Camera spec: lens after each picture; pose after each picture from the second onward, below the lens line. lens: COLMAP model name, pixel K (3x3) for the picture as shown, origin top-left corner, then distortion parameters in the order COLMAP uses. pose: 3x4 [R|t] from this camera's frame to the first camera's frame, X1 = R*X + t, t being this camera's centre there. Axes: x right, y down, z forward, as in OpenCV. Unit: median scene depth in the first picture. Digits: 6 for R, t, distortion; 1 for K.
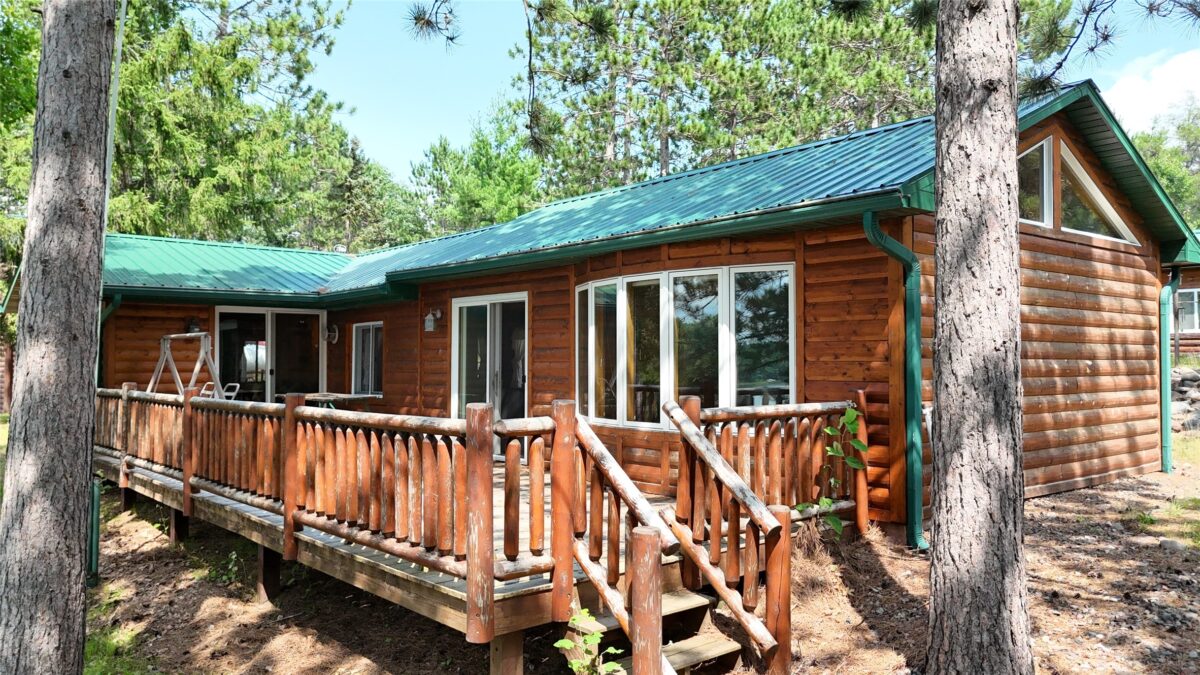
lens RADIAL K [[873.0, 0, 598.7], [0, 873.0, 341.2], [0, 0, 1]] dist [0.080993, -0.073414]
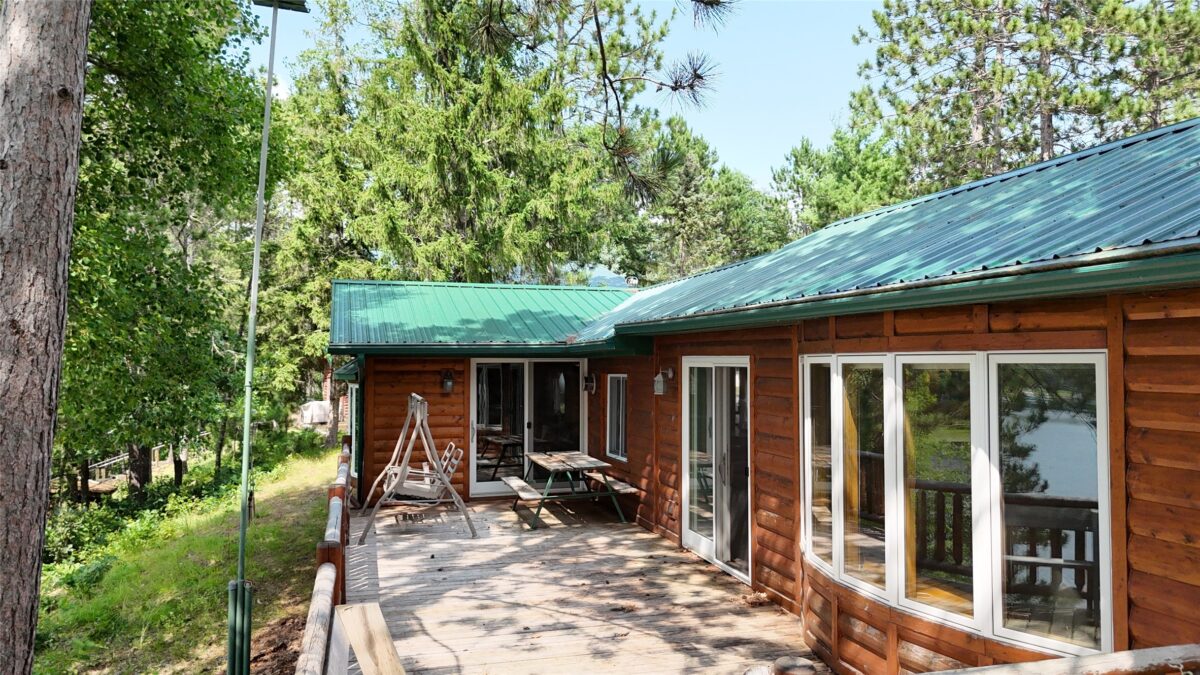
lens RADIAL K [[873.0, 0, 608.2], [0, 873.0, 339.0], [0, 0, 1]] dist [0.080993, -0.073414]
pose [[0.911432, -0.009500, -0.411341, 0.146842], [0.008244, 0.999954, -0.004828, -0.085310], [0.411368, 0.001010, 0.911469, 0.313200]]
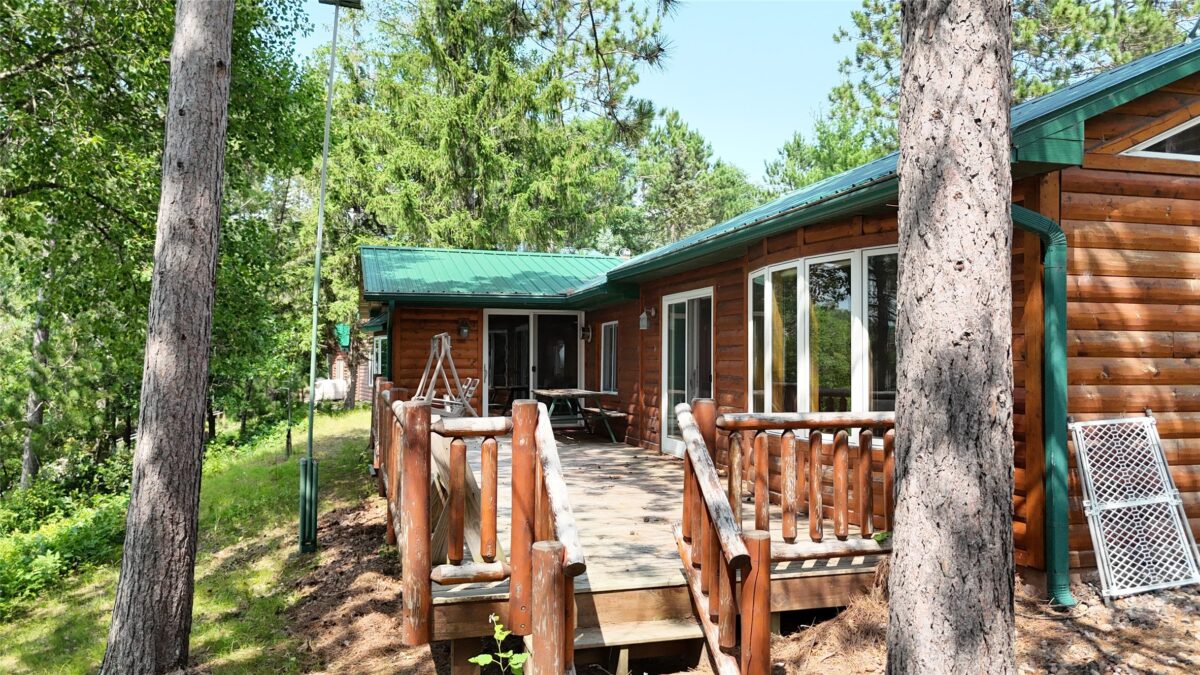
lens RADIAL K [[873.0, 0, 609.0], [0, 873.0, 339.1], [0, 0, 1]] dist [0.080993, -0.073414]
pose [[0.912580, -0.006085, -0.408854, 0.250106], [0.005388, 0.999981, -0.002857, 0.003220], [0.408863, 0.000404, 0.912596, 0.104005]]
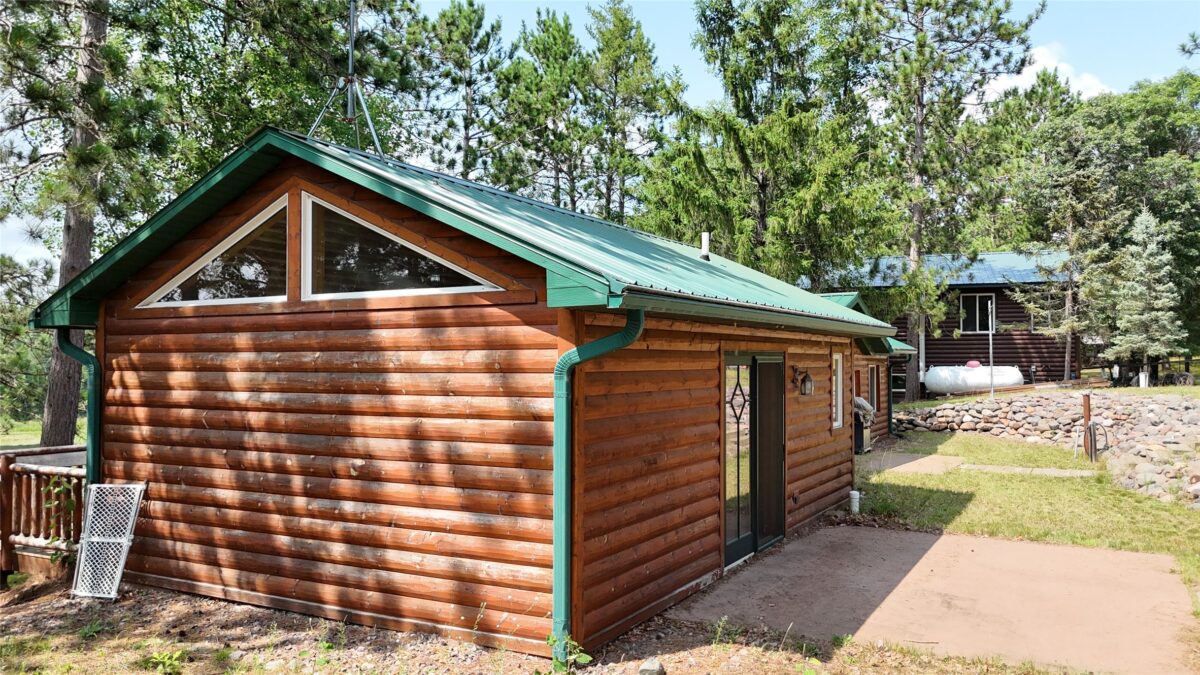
lens RADIAL K [[873.0, 0, 603.2], [0, 873.0, 340.9], [0, 0, 1]] dist [0.080993, -0.073414]
pose [[0.360535, -0.028670, -0.932305, 1.389364], [0.019187, 0.999544, -0.023318, -0.061270], [0.932548, -0.009482, 0.360921, 0.955634]]
